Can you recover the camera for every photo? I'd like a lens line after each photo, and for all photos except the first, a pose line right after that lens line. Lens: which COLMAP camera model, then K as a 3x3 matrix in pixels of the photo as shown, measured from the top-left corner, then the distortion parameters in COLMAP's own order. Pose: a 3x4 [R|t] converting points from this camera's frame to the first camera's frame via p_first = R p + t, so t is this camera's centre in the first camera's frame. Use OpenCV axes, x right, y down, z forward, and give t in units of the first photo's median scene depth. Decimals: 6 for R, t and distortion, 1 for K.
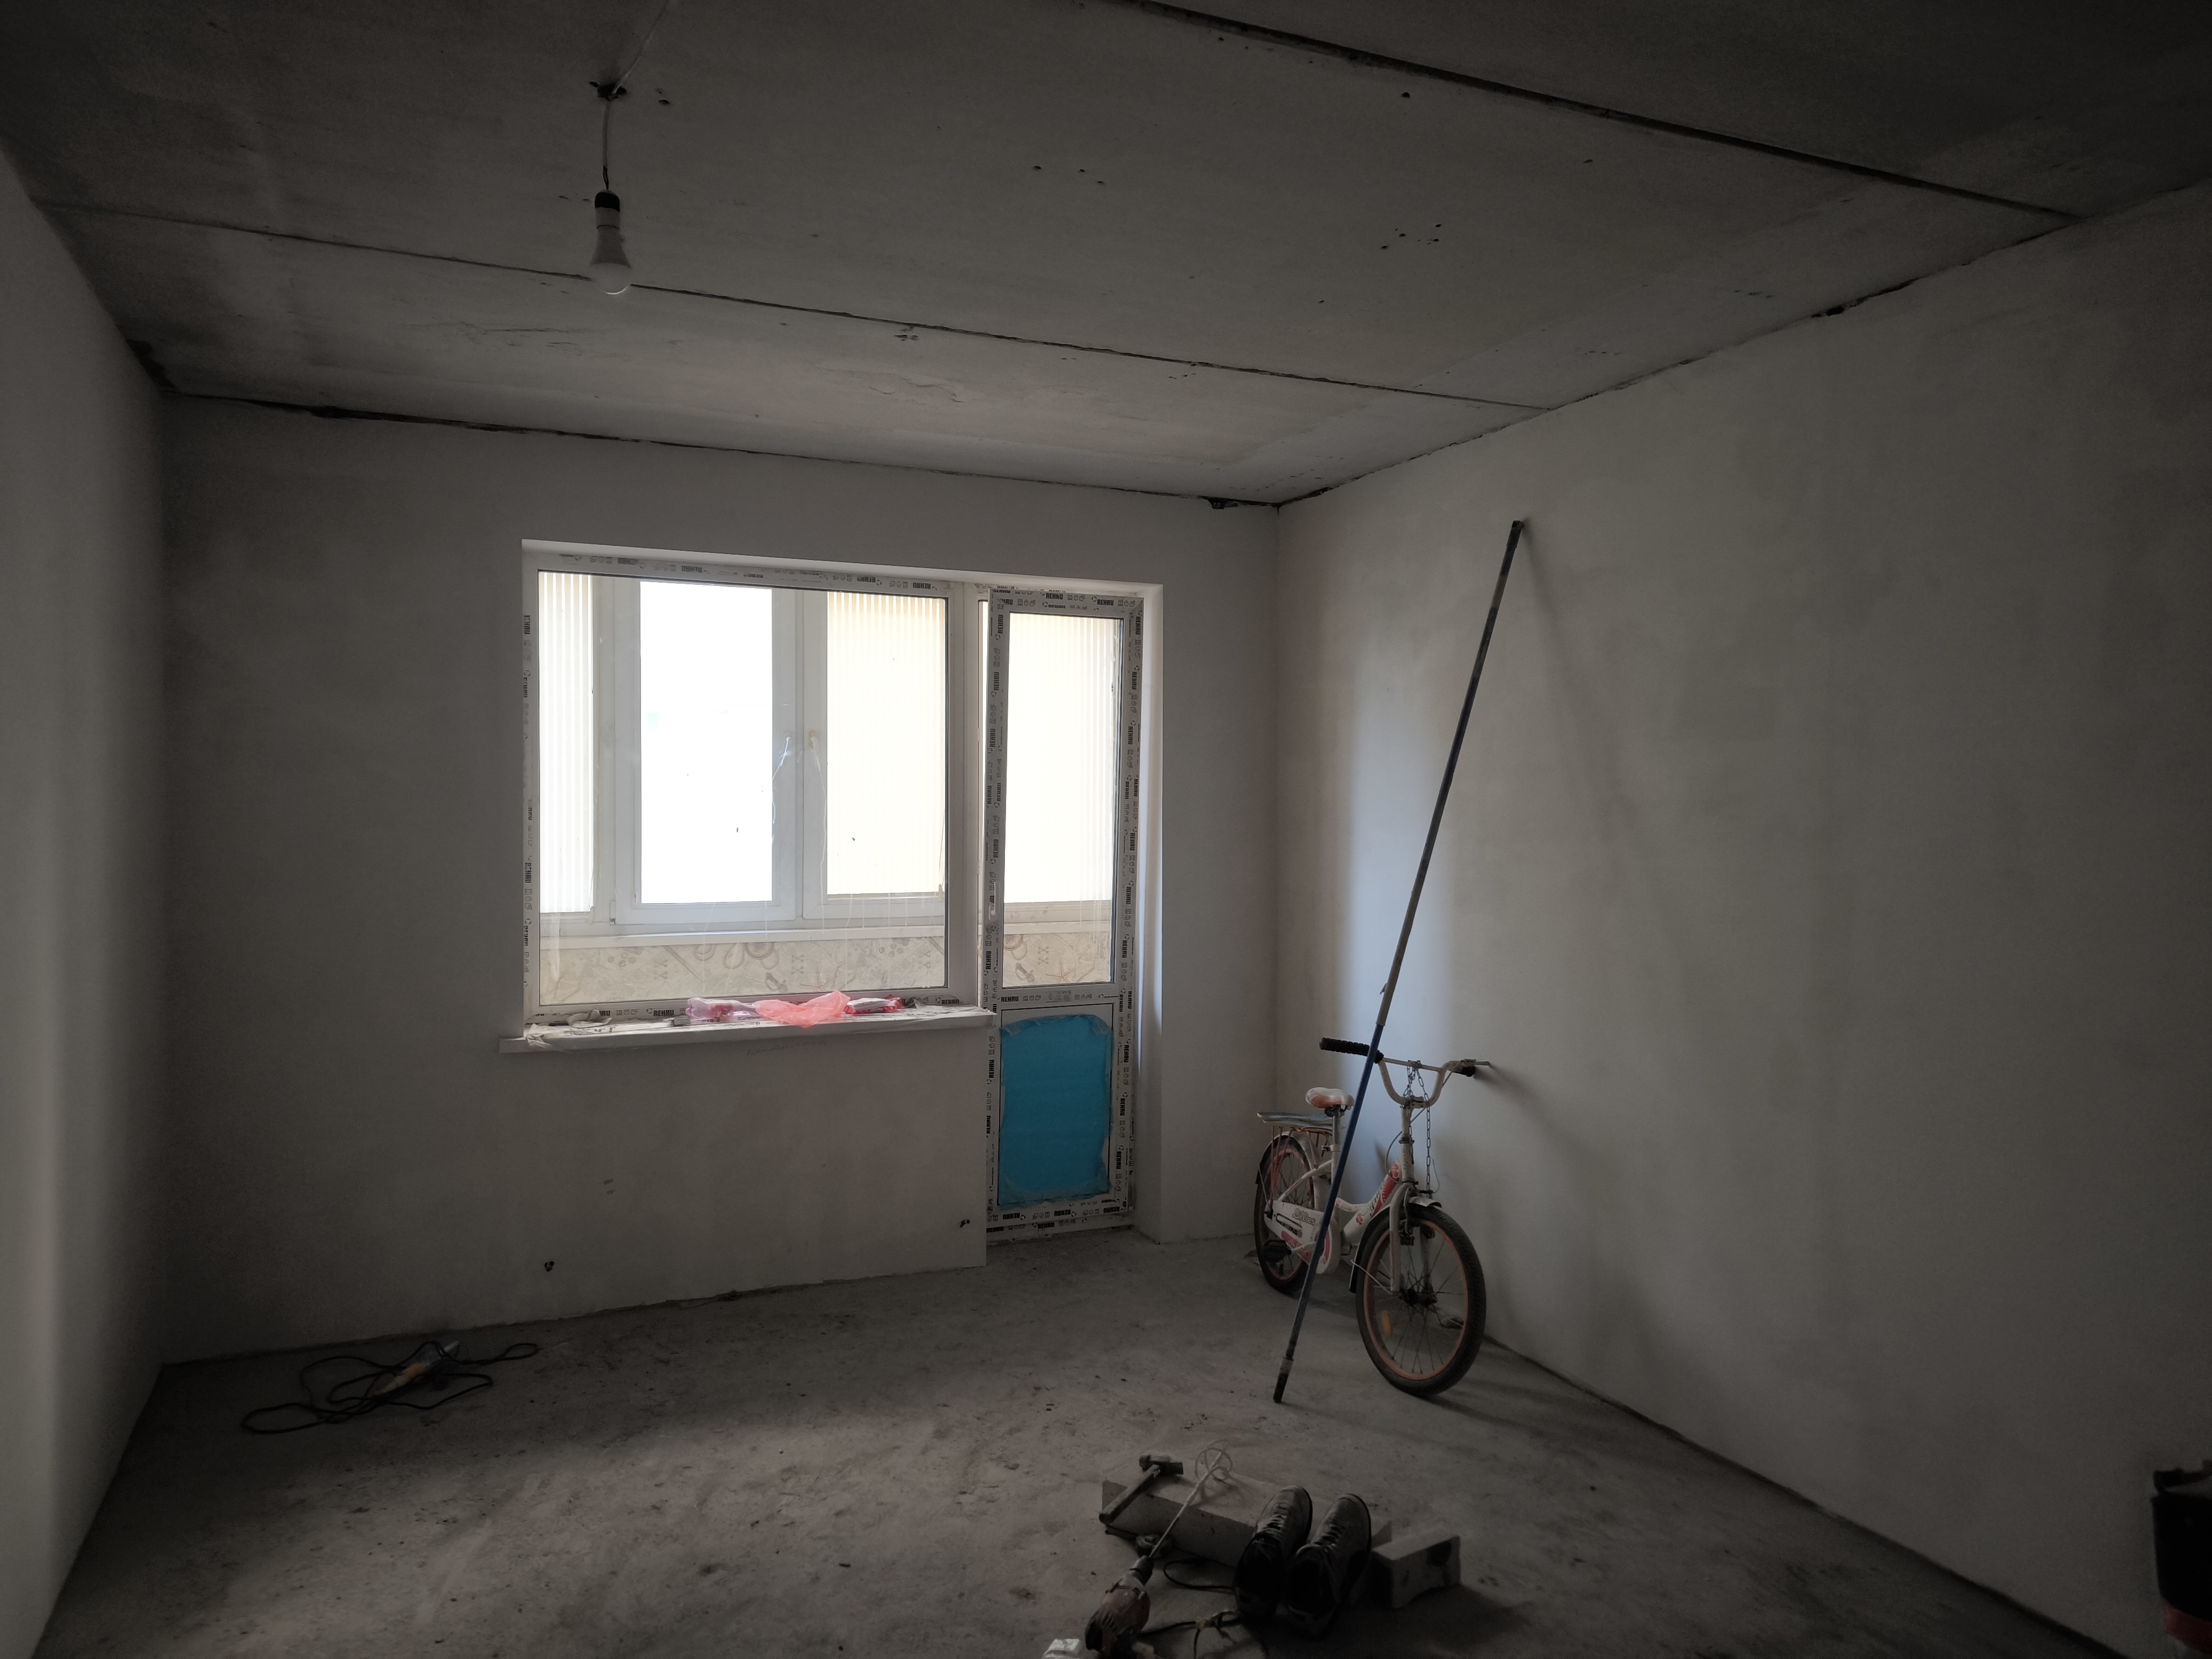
lens RADIAL K [[1526.6, 0, 1103.1], [0, 1526.6, 832.1], [0, 0, 1]] dist [0.074211, 0.000302]
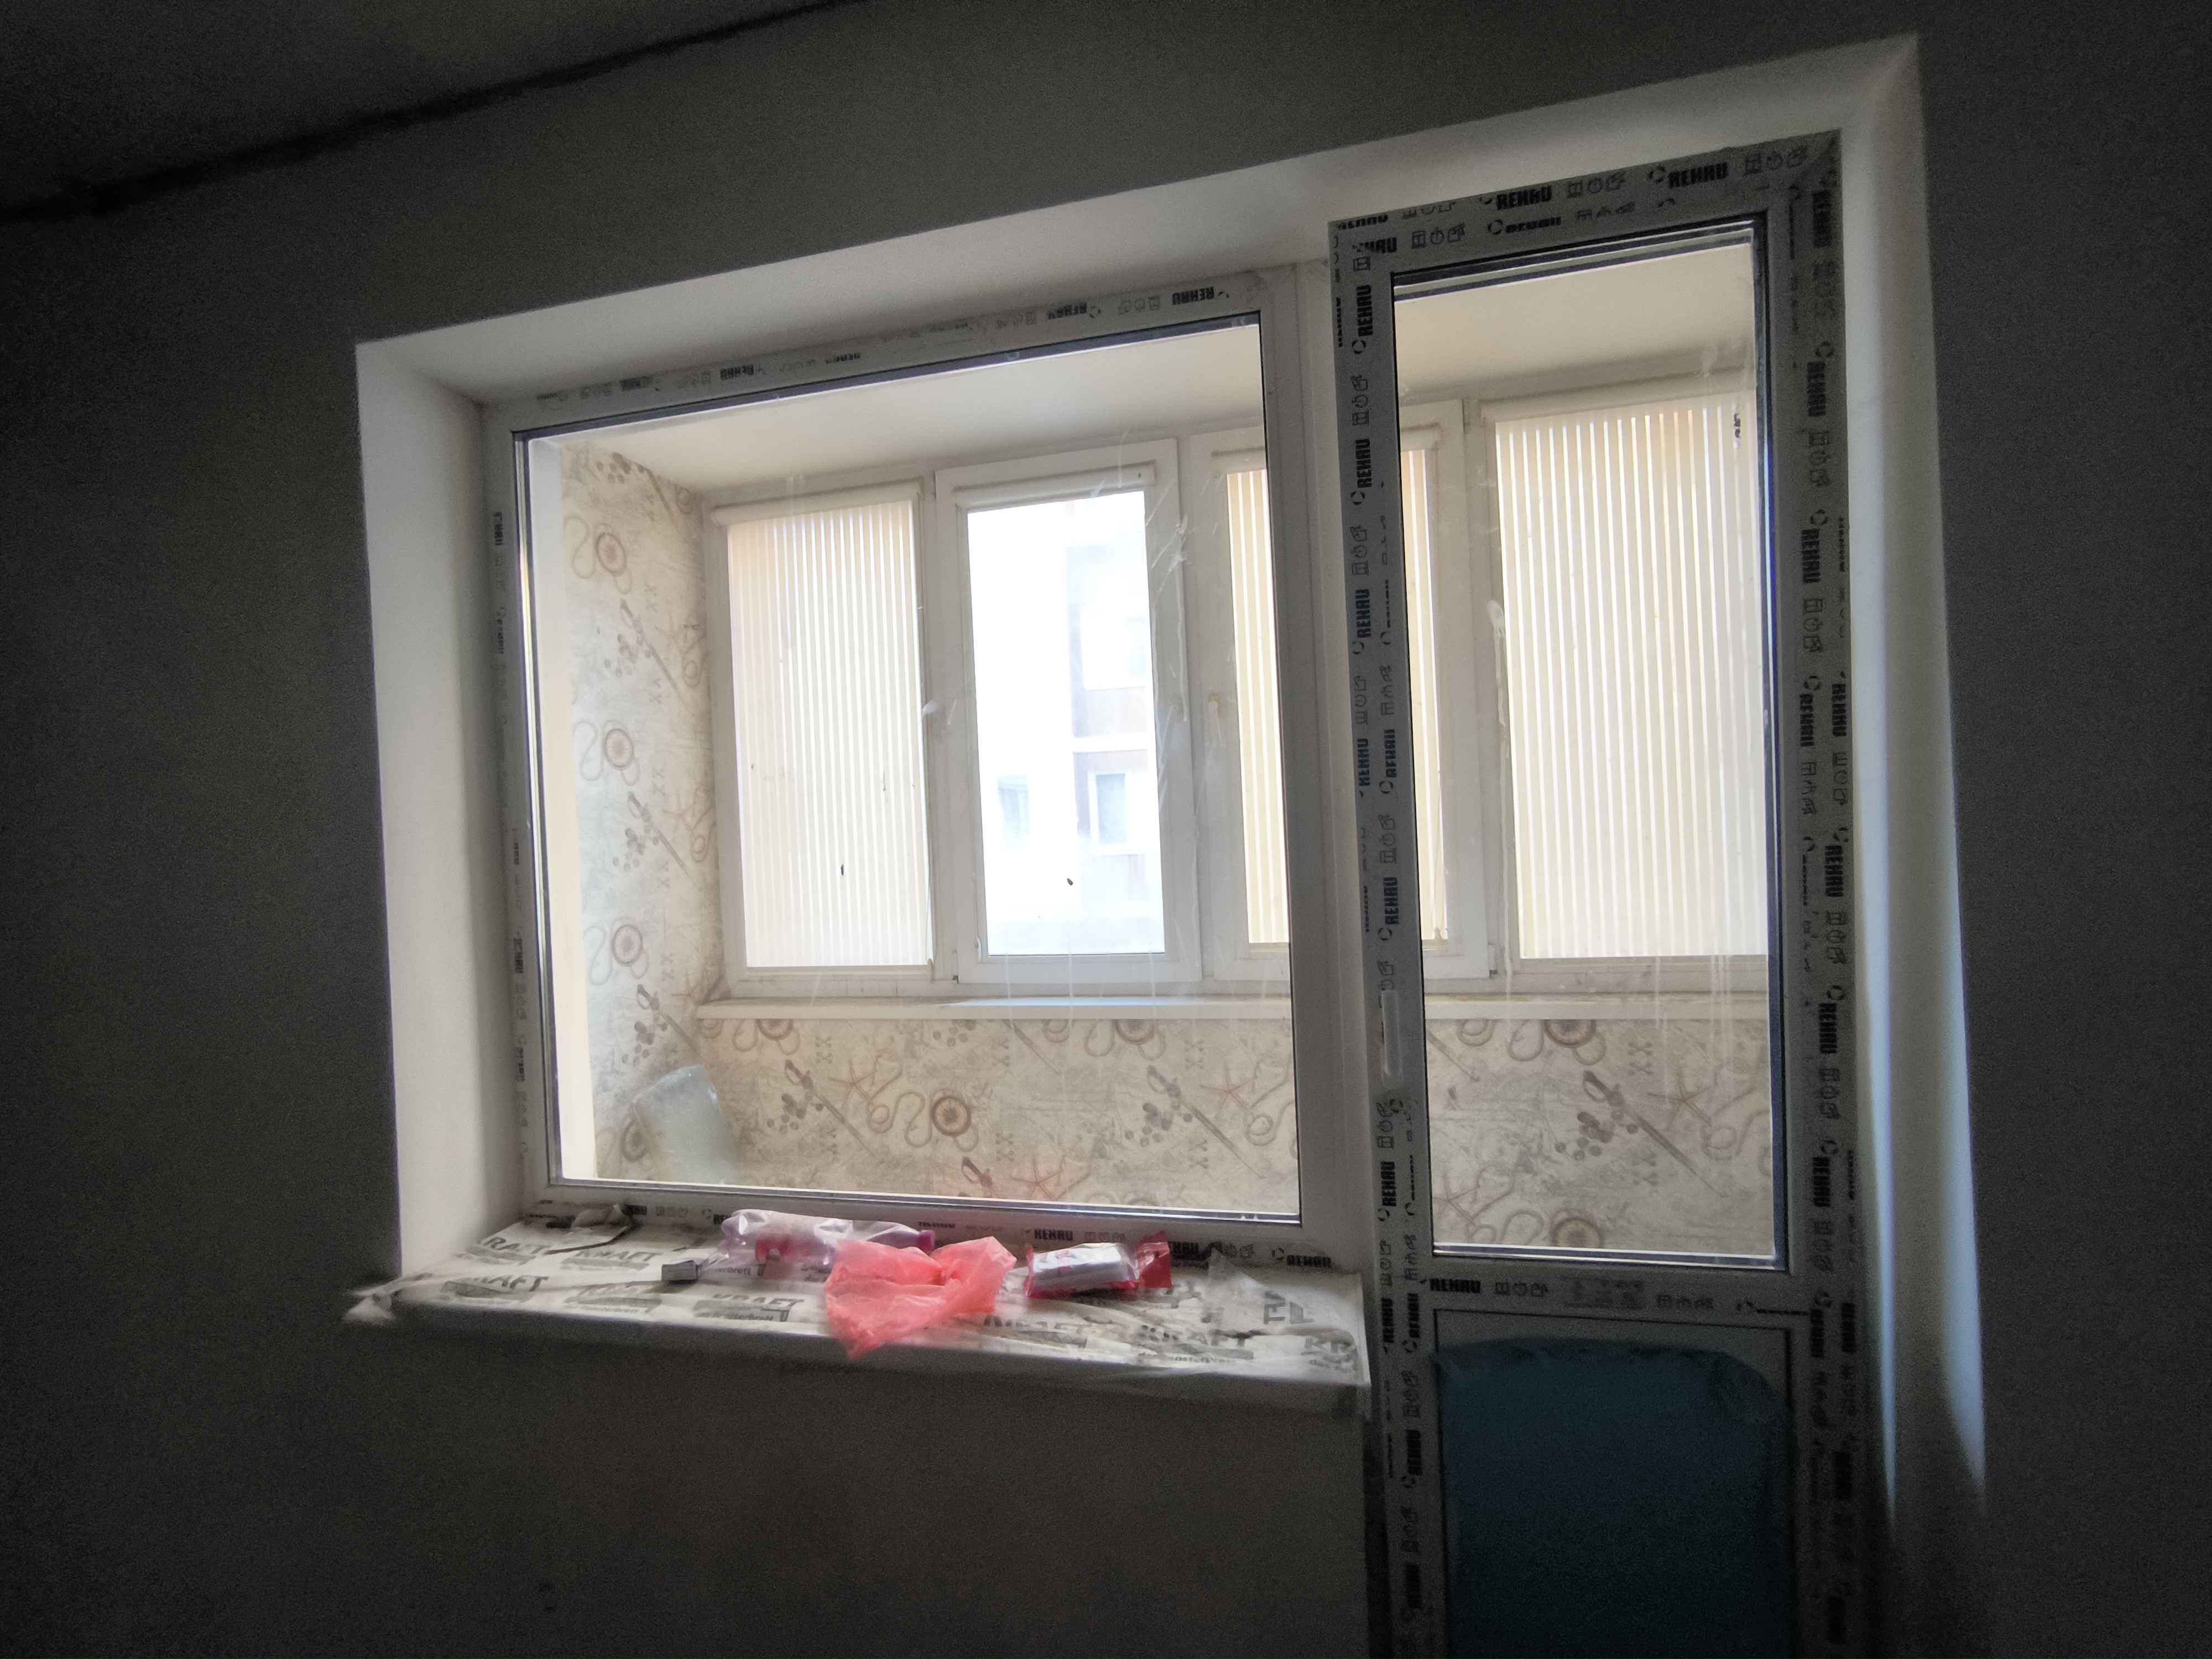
lens RADIAL K [[934.2, 0, 1109.6], [0, 934.2, 825.0], [0, 0, 1]] dist [-0.002608, 0.000225]
pose [[0.801715, -0.040463, -0.596336, 0.014027], [0.038904, 0.999123, -0.015490, -0.007203], [0.596439, -0.010781, 0.802586, 0.736264]]
